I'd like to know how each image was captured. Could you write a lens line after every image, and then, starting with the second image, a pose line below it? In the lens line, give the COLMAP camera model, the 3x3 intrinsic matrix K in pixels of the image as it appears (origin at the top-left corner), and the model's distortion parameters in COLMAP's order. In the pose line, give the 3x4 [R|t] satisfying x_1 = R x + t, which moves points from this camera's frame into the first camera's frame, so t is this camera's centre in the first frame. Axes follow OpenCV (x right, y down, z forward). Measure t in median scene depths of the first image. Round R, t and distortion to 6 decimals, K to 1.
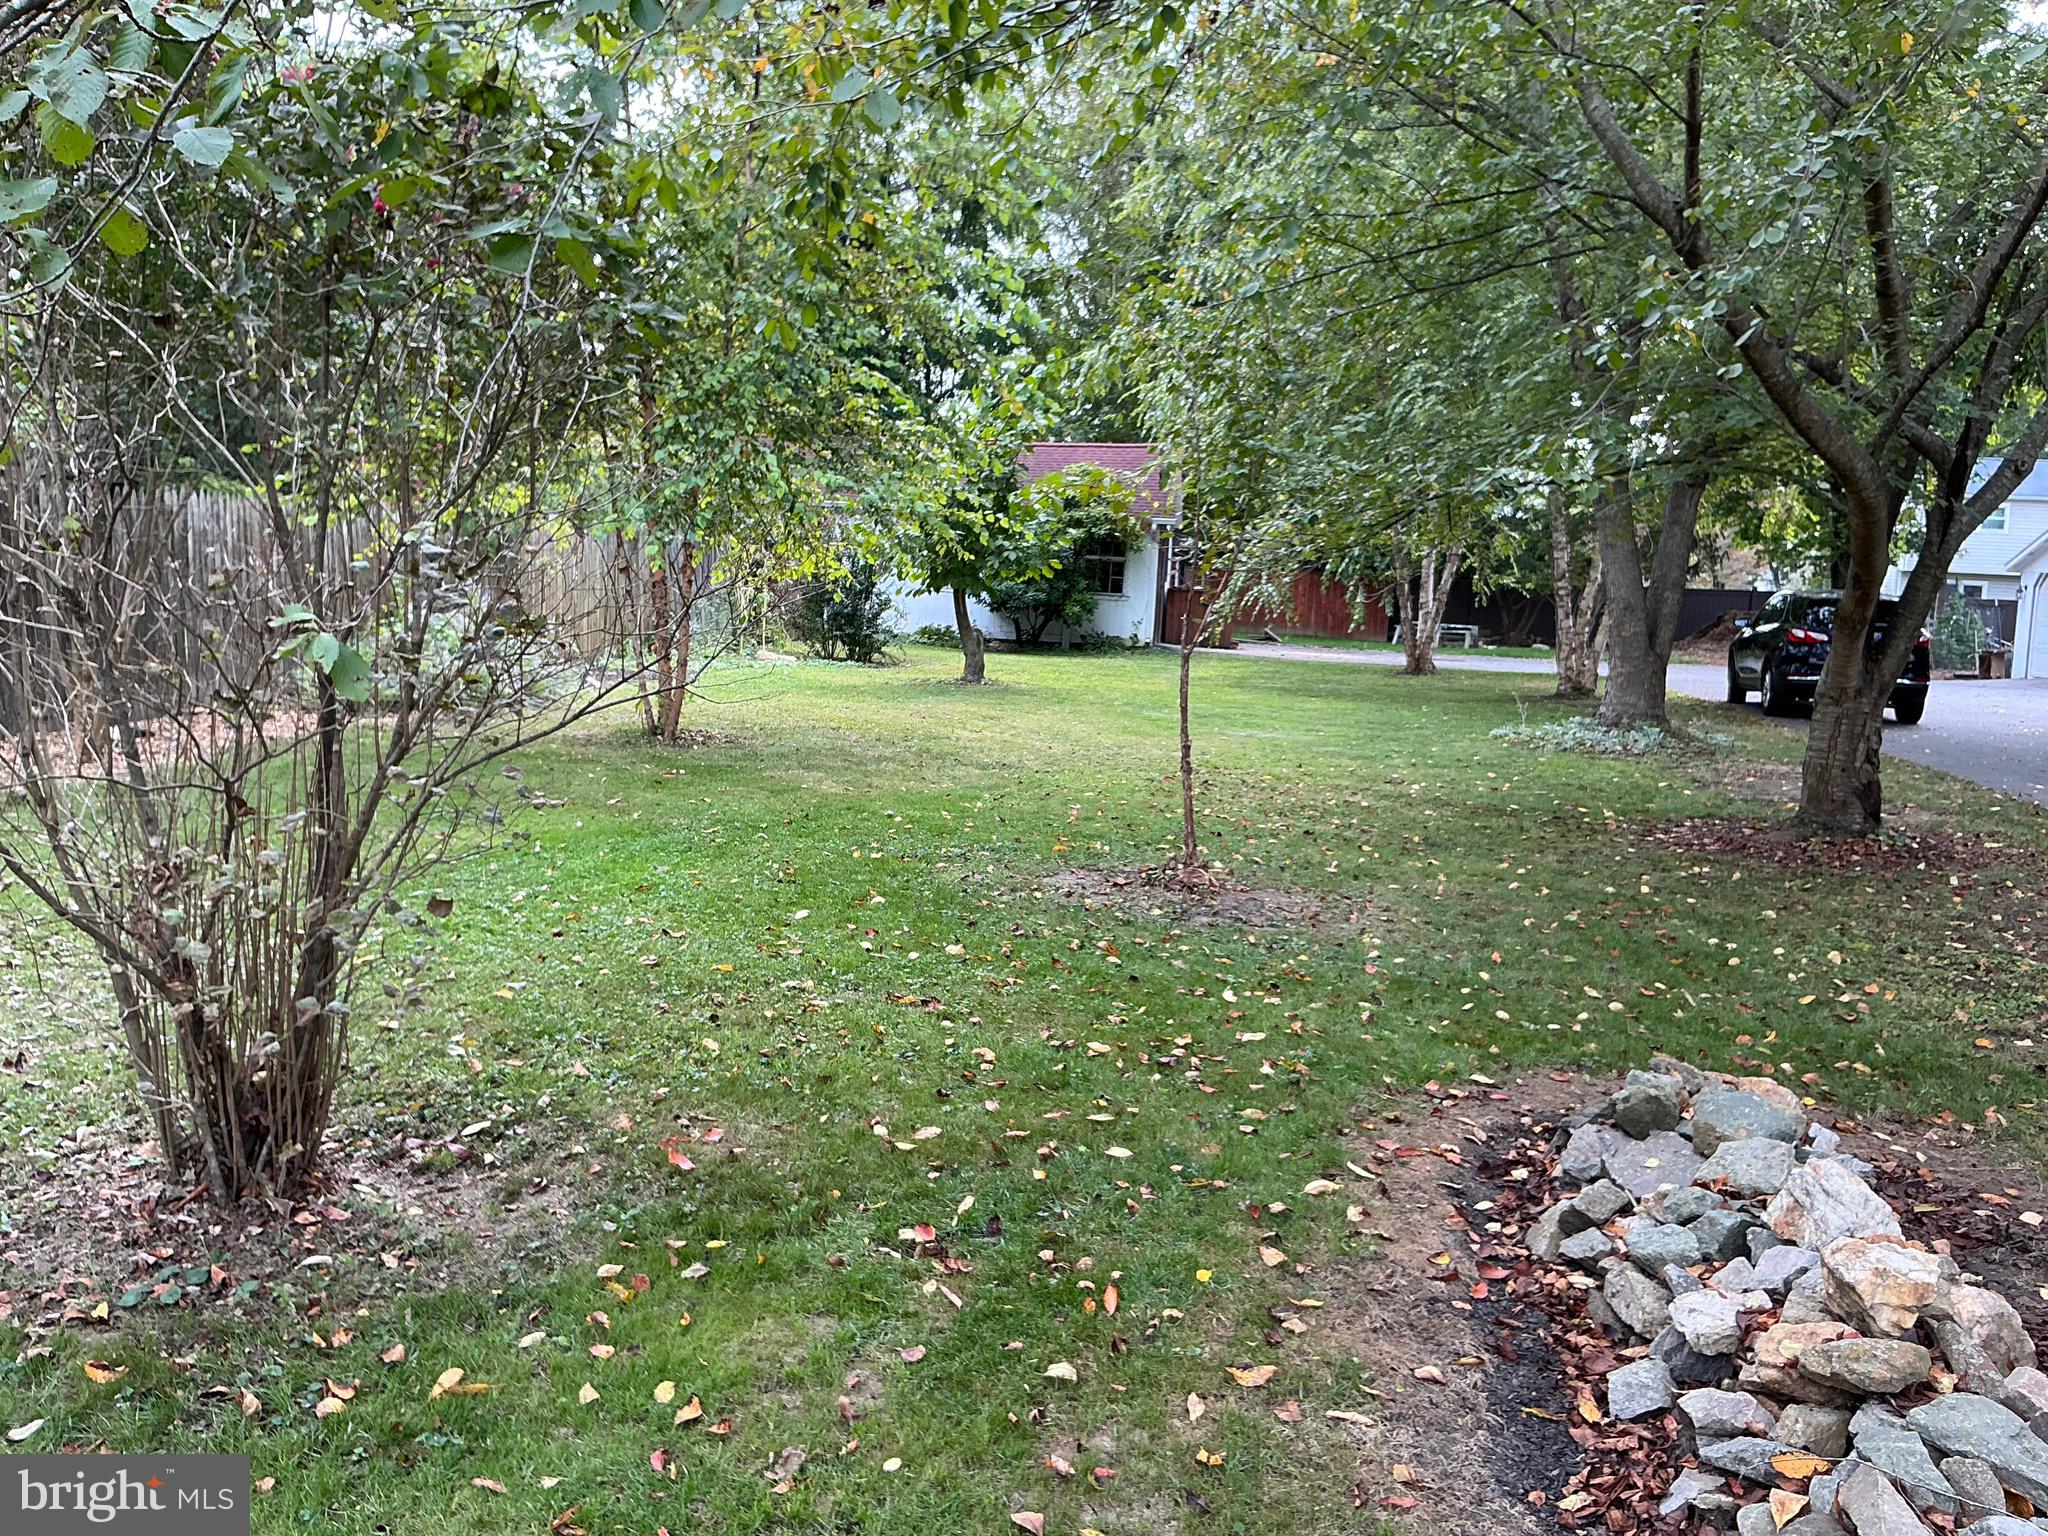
lens RADIAL K [[1682.3, 0, 1024.0], [0, 1682.3, 768.0], [0, 0, 1]] dist [0.145510, -0.320061]
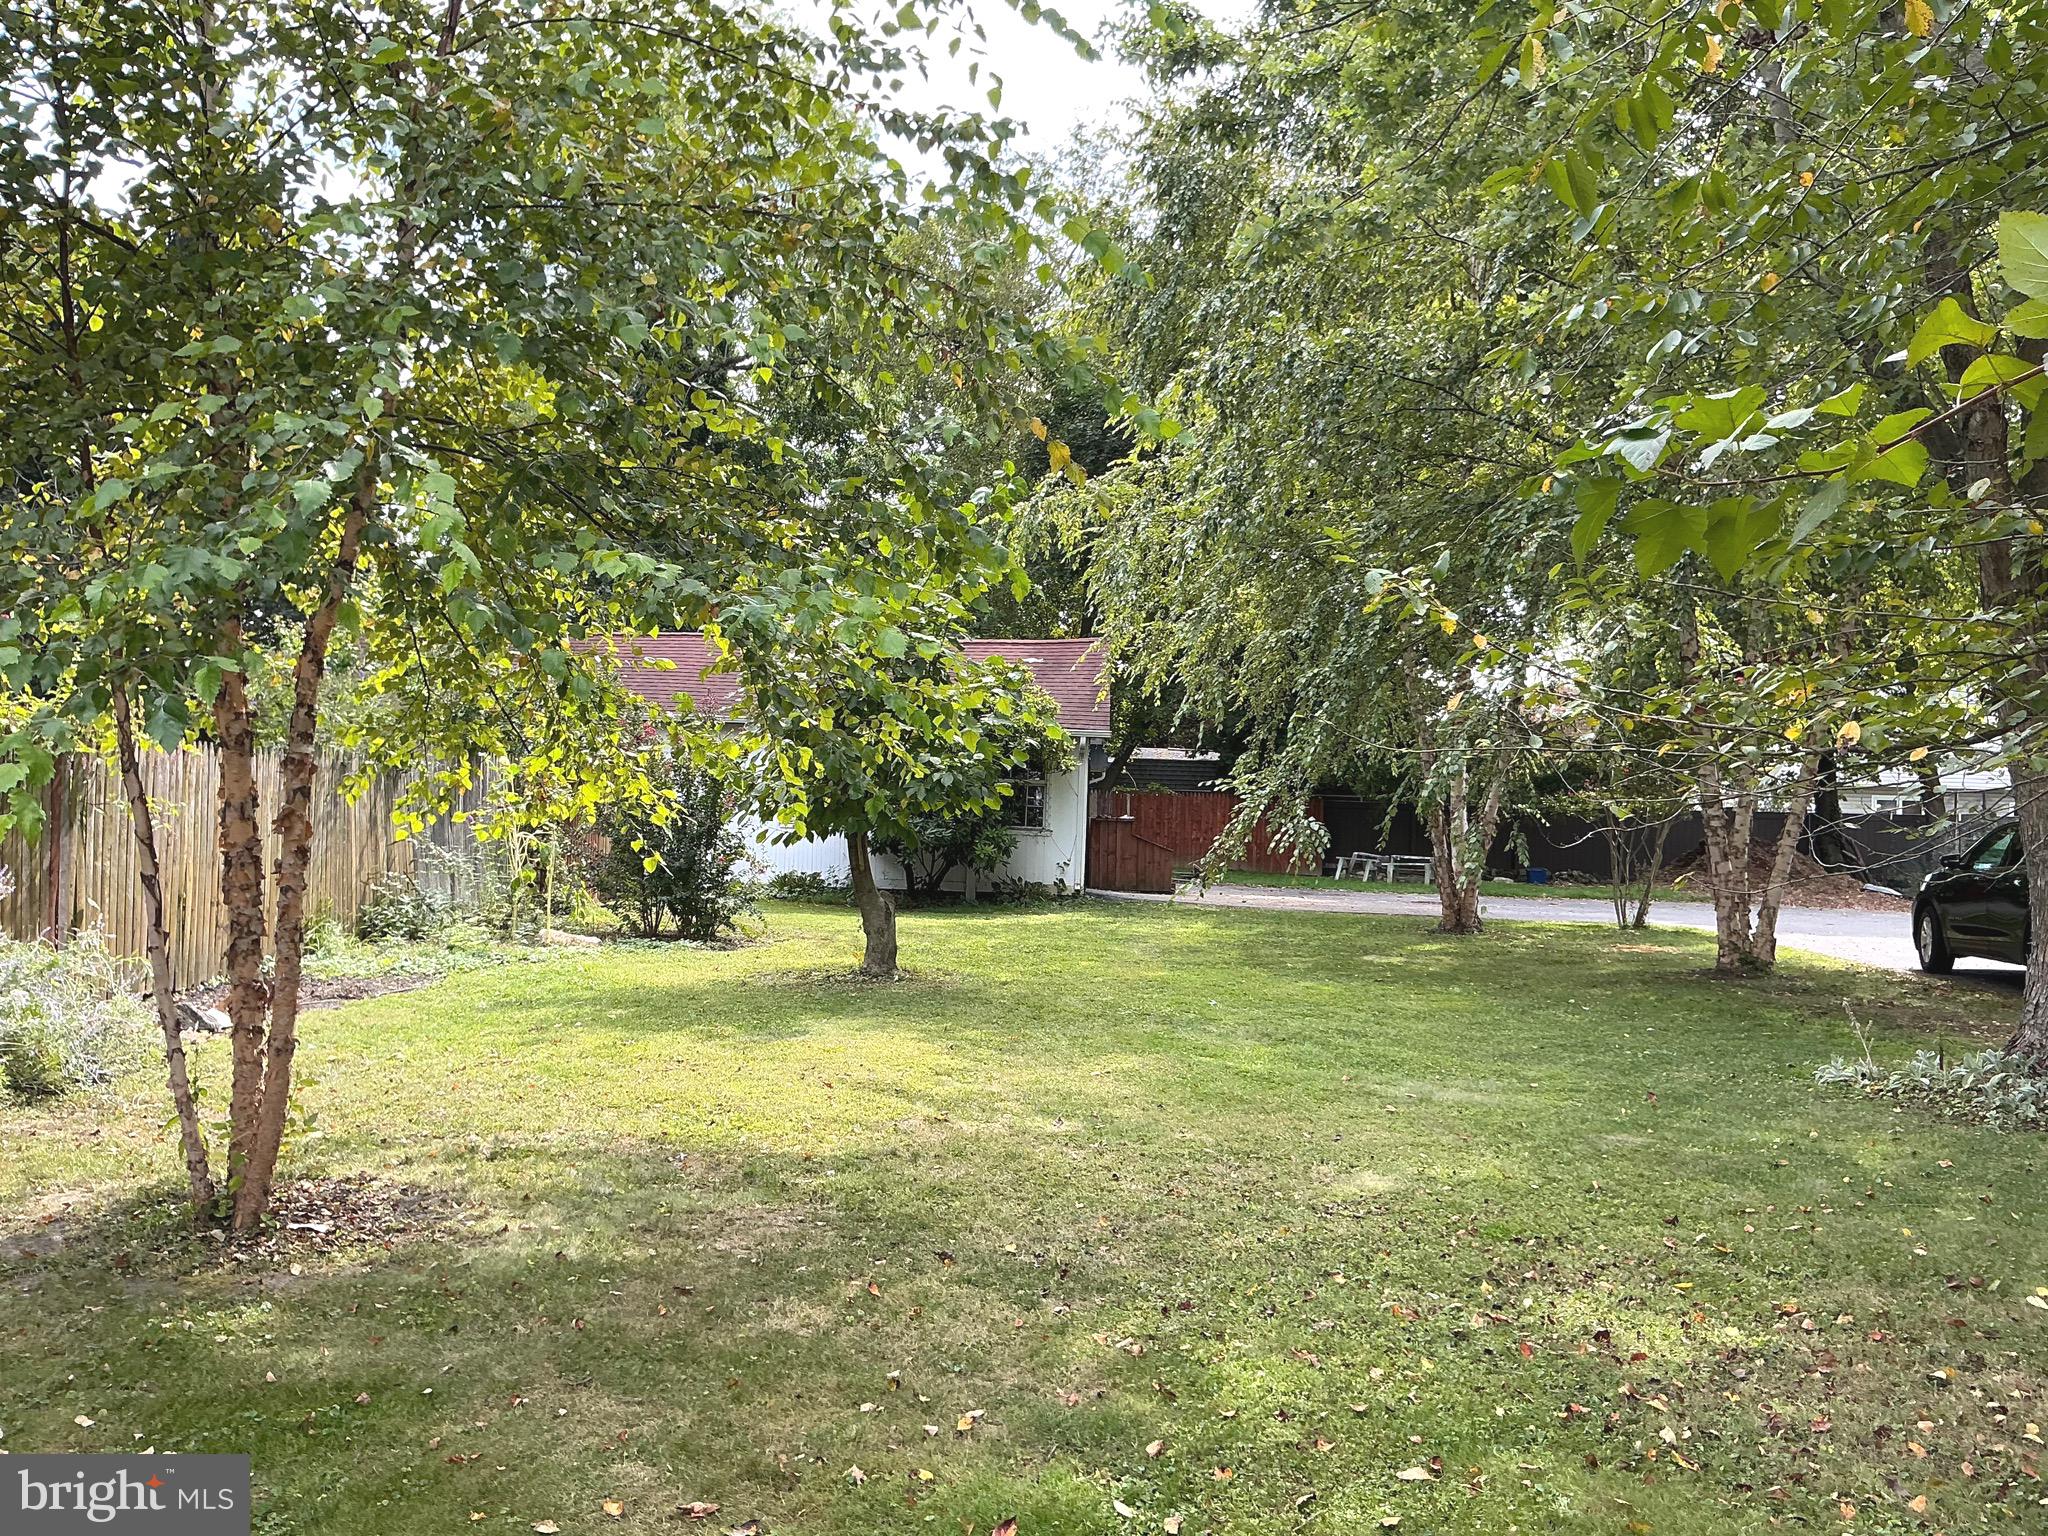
lens RADIAL K [[1682.3, 0, 1024.0], [0, 1682.3, 768.0], [0, 0, 1]] dist [0.145510, -0.320061]
pose [[0.994947, -0.013336, 0.099512, -0.032793], [0.026373, 0.991049, -0.130866, -0.037366], [-0.096877, 0.132829, 0.986393, 0.299752]]
